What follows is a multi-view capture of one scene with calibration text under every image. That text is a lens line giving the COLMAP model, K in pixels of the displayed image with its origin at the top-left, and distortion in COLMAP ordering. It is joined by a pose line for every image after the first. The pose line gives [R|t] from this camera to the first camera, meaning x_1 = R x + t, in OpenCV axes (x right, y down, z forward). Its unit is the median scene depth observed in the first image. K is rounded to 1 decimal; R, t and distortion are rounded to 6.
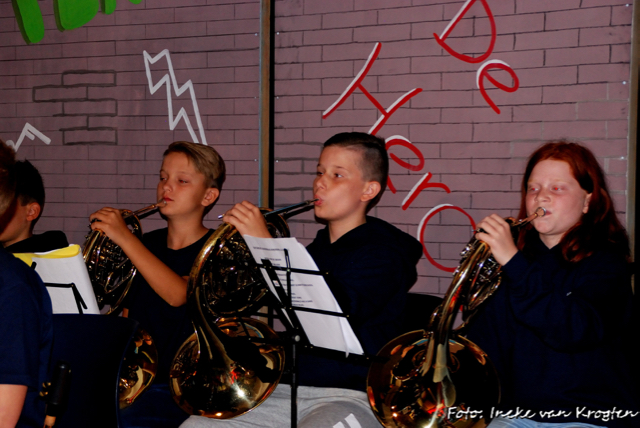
lens RADIAL K [[1492.4, 0, 320.0], [0, 1492.4, 214.0], [0, 0, 1]] dist [0.584310, 0.045352]
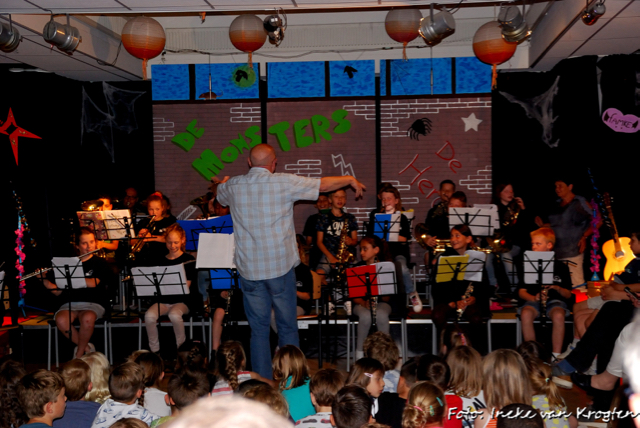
lens RADIAL K [[1154.7, 0, 320.0], [0, 1154.7, 214.0], [0, 0, 1]] dist [0.332577, 0.069233]
pose [[0.865929, -0.029018, 0.499325, -1.425252], [0.031215, 0.999505, 0.003952, 0.012807], [-0.499193, 0.012165, 0.866406, -1.199110]]
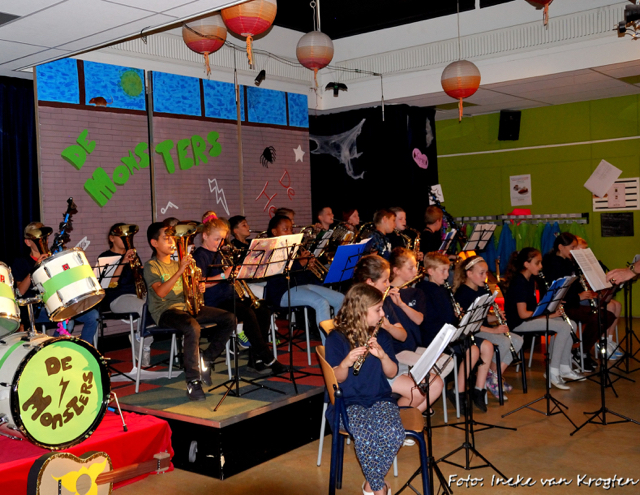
lens RADIAL K [[798.8, 0, 258.7], [0, 798.8, 248.8], [0, 0, 1]] dist [-0.025787, 0.038856]
pose [[0.078854, -0.046416, 0.995805, -1.761788], [0.058895, 0.997388, 0.041826, -0.026511], [-0.995145, 0.055350, 0.081381, 0.779373]]
